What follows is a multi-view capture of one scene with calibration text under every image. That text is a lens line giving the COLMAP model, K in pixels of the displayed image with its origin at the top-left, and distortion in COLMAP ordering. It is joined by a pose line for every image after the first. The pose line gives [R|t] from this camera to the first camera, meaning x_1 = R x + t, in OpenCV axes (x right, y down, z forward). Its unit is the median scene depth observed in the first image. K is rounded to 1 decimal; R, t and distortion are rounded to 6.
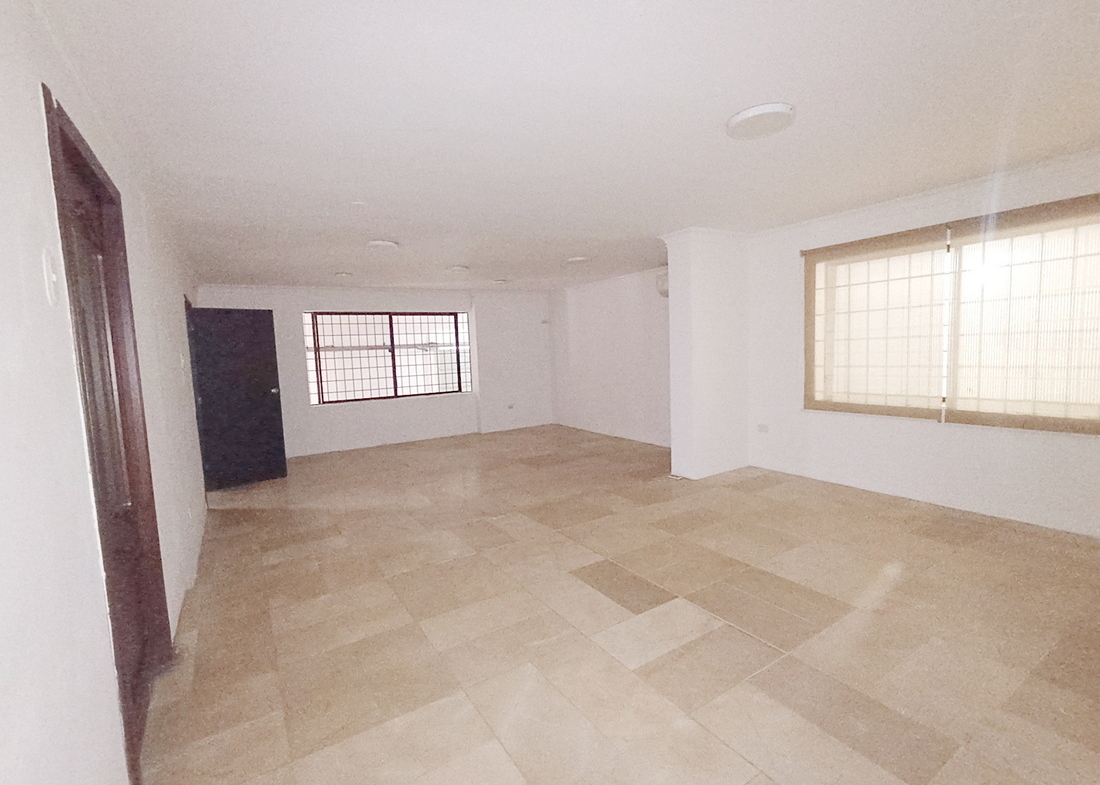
lens RADIAL K [[498.2, 0, 555.0], [0, 498.2, 393.8], [0, 0, 1]] dist [-0.001335, 0.000032]
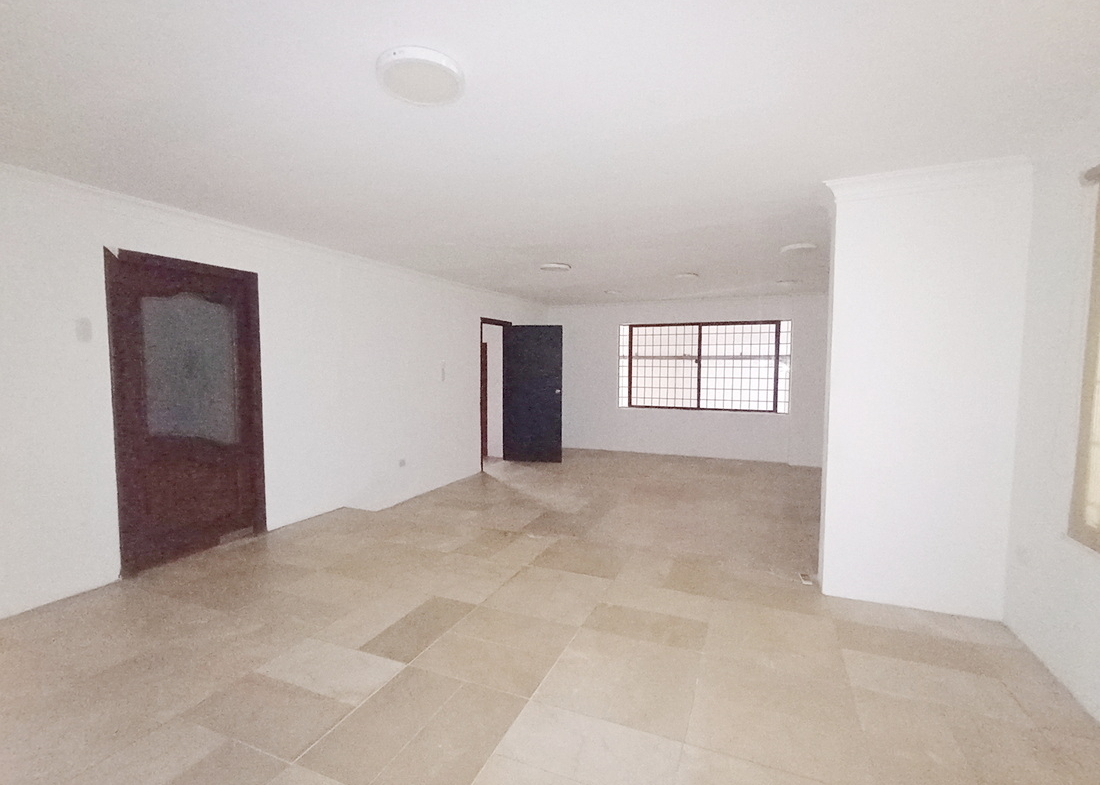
lens RADIAL K [[498.2, 0, 555.0], [0, 498.2, 393.8], [0, 0, 1]] dist [-0.001335, 0.000032]
pose [[0.573043, 0.089445, -0.814629, 0.318027], [-0.101460, 0.994122, 0.037781, -0.032331], [0.813220, 0.061002, 0.578750, 0.209790]]
